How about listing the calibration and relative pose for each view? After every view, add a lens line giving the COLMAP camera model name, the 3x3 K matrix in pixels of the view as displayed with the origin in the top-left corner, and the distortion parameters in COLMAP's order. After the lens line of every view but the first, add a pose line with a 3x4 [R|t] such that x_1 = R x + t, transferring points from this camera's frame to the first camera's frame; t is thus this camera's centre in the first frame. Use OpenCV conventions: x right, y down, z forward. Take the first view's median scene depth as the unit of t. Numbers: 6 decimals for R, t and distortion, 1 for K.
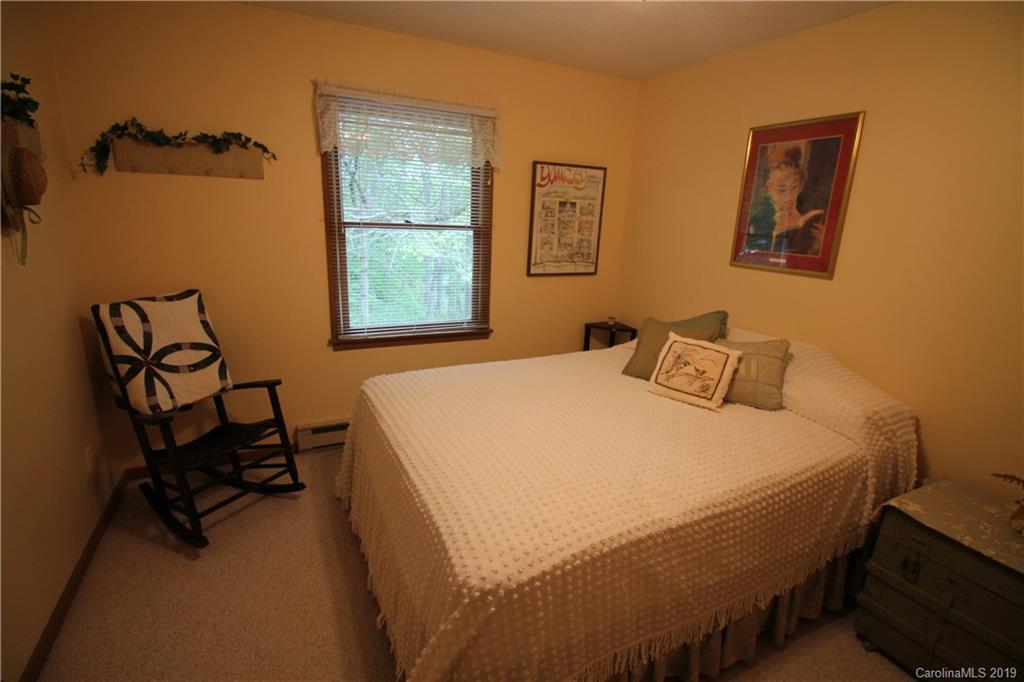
lens RADIAL K [[485.6, 0, 514.1], [0, 485.6, 342.2], [0, 0, 1]] dist [0.002086, -0.013941]
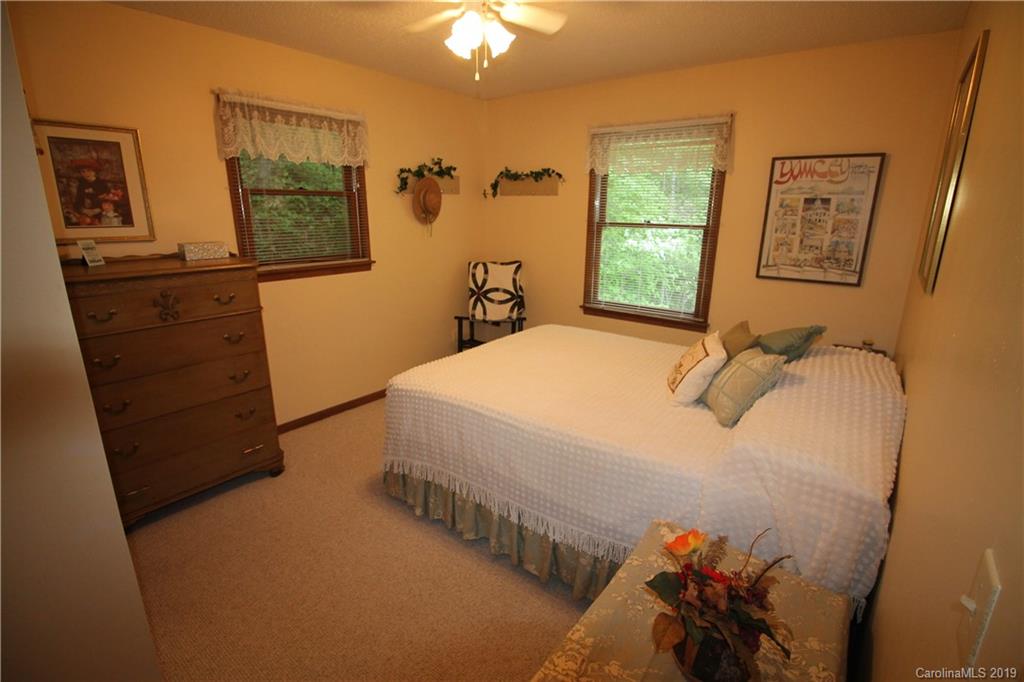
lens RADIAL K [[485.6, 0, 514.1], [0, 485.6, 342.2], [0, 0, 1]] dist [0.002086, -0.013941]
pose [[0.440130, 0.201754, -0.874975, 0.696168], [-0.226465, 0.967872, 0.109258, -0.009315], [0.868907, 0.150064, 0.471680, 0.152947]]
